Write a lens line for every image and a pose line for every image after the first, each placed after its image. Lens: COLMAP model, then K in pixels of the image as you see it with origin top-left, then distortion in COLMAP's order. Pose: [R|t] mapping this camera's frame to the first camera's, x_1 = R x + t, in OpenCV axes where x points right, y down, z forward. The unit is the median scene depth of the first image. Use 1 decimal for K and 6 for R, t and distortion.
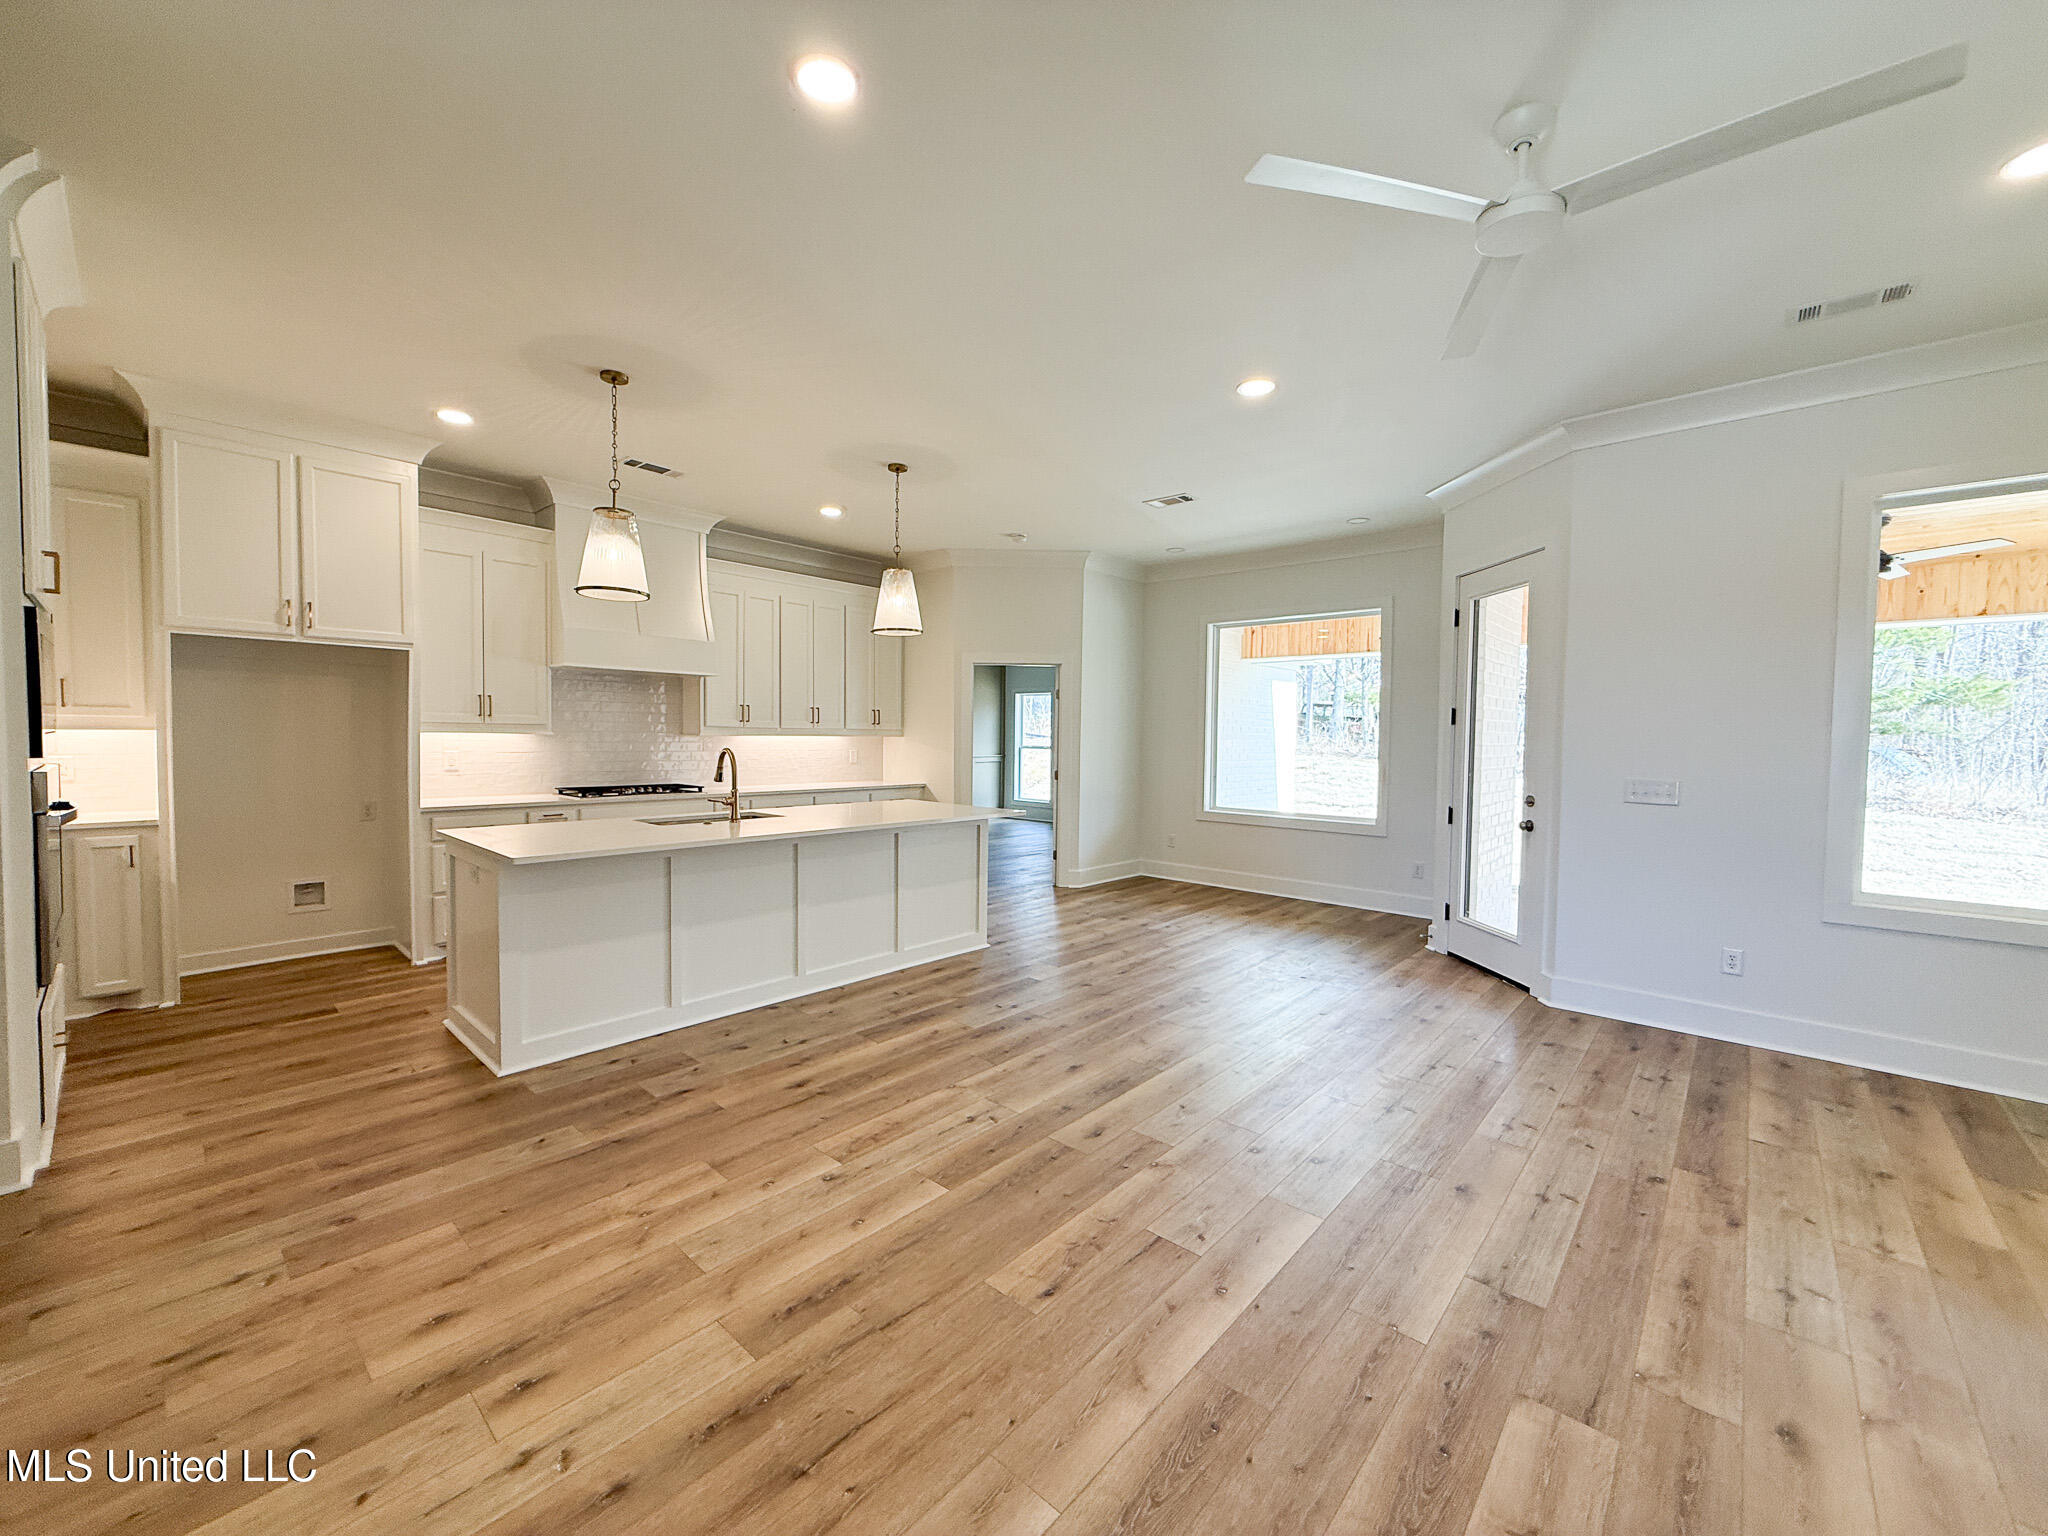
lens RADIAL K [[814.7, 0, 1016.2], [0, 814.7, 767.2], [0, 0, 1]] dist [-0.000867, 0.000471]
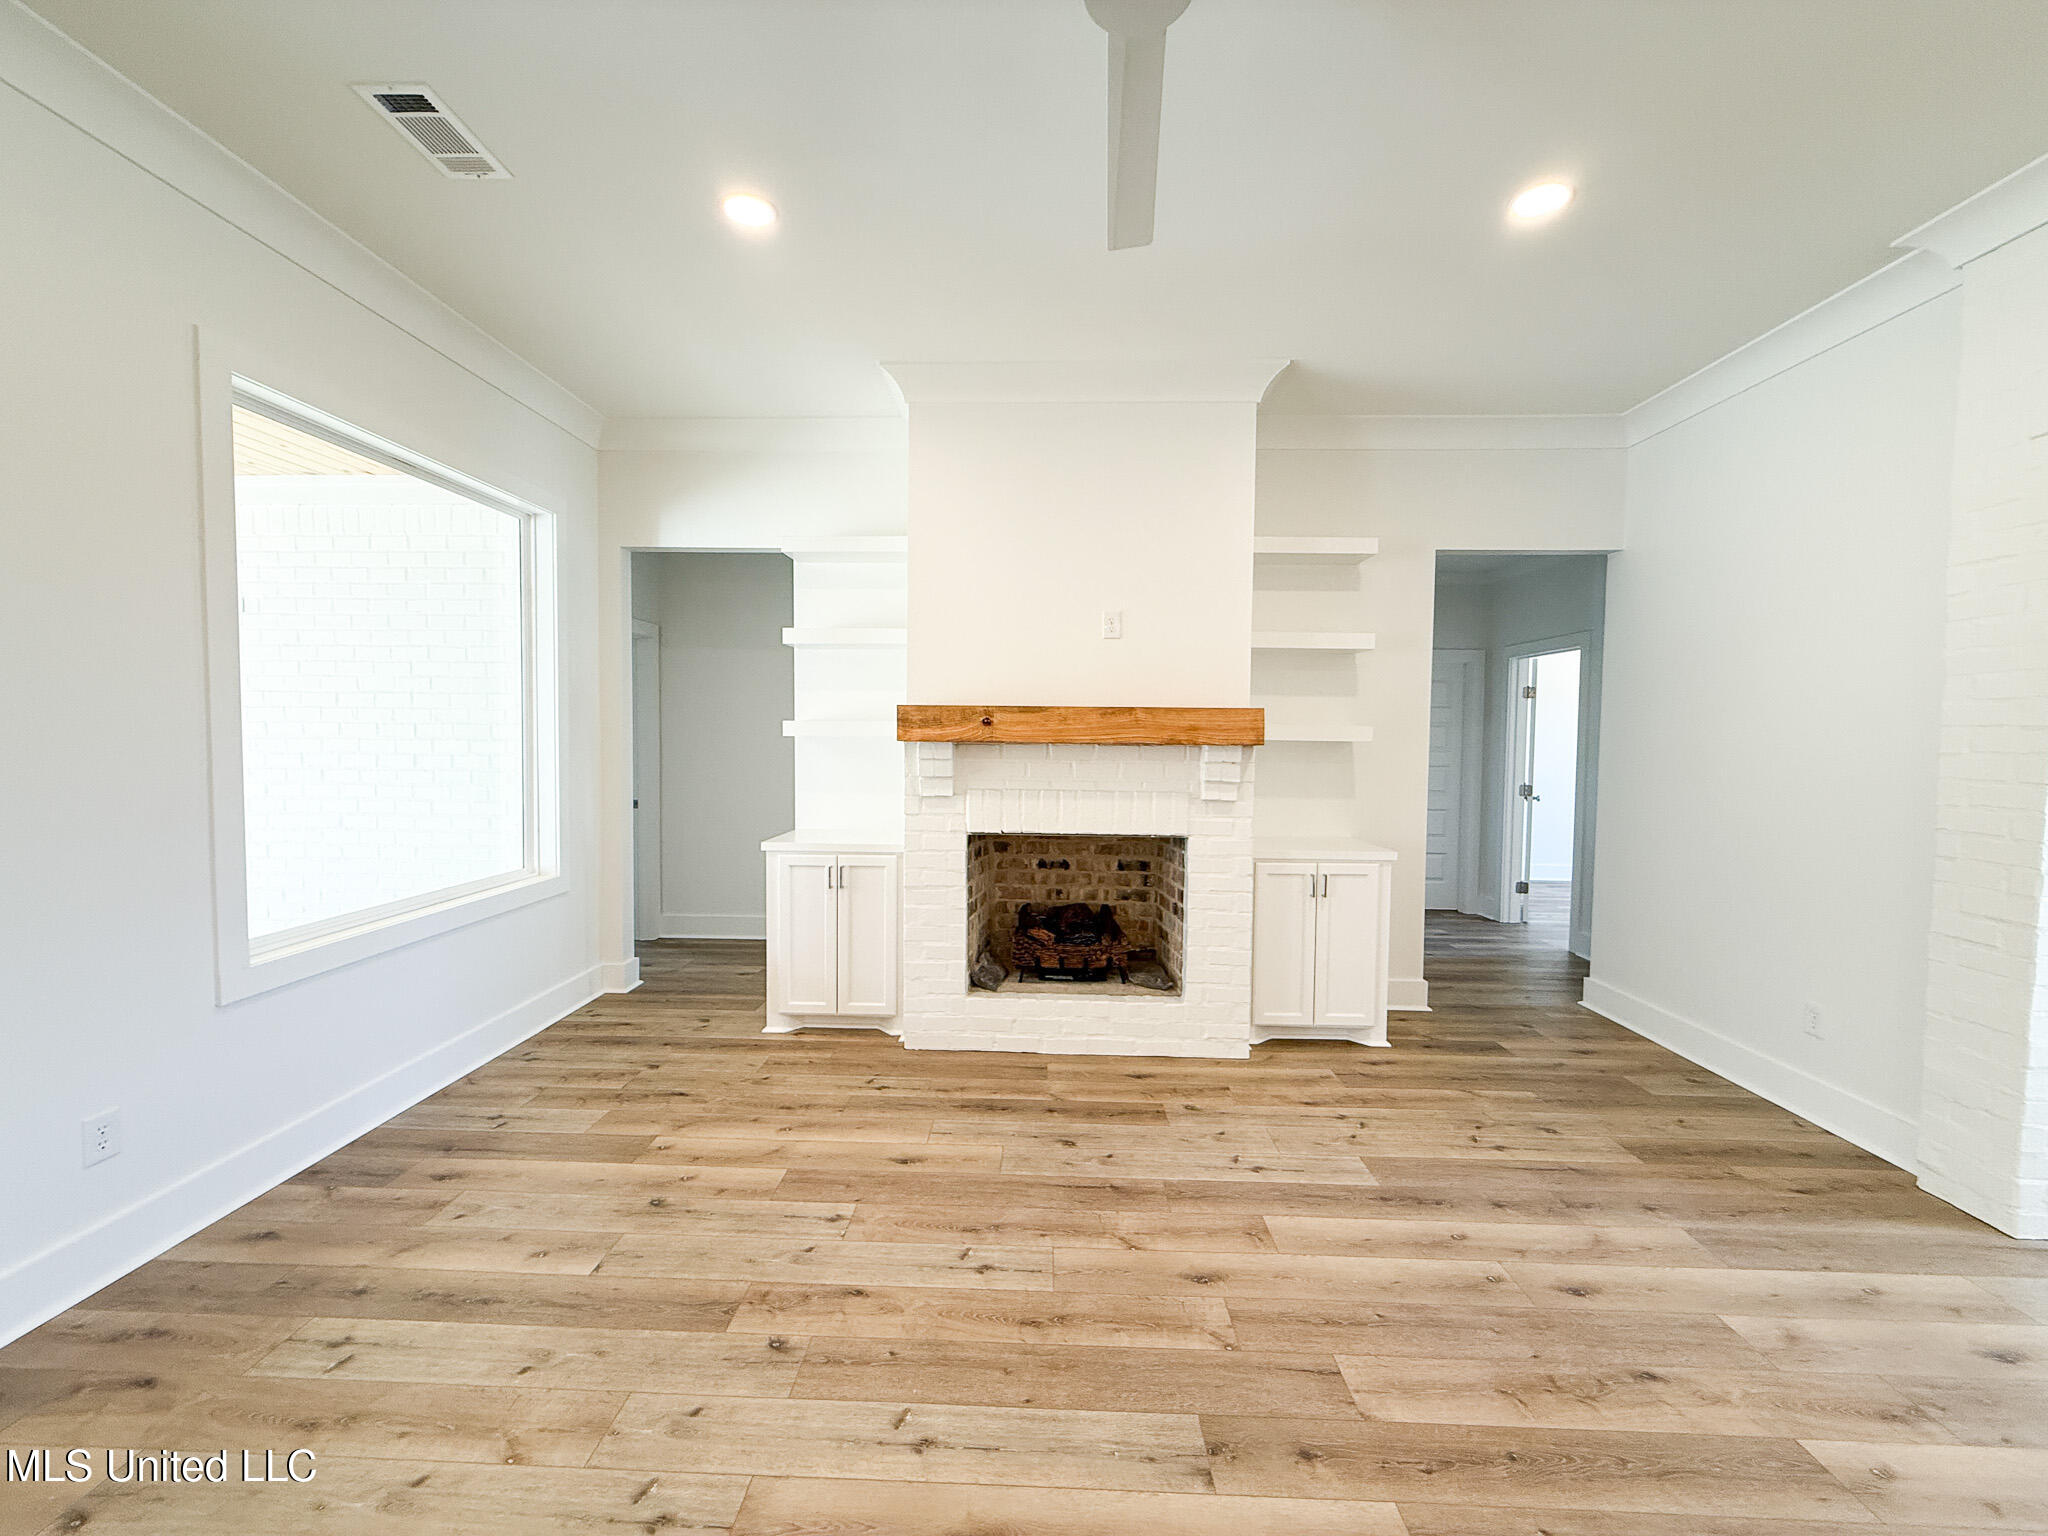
lens RADIAL K [[814.7, 0, 1014.5], [0, 814.7, 768.5], [0, 0, 1]] dist [-0.000867, 0.000471]
pose [[-0.645799, -0.052256, 0.761717, 0.080427], [0.012134, 0.996827, 0.078673, -0.040639], [-0.763411, 0.060049, -0.643116, 0.836076]]
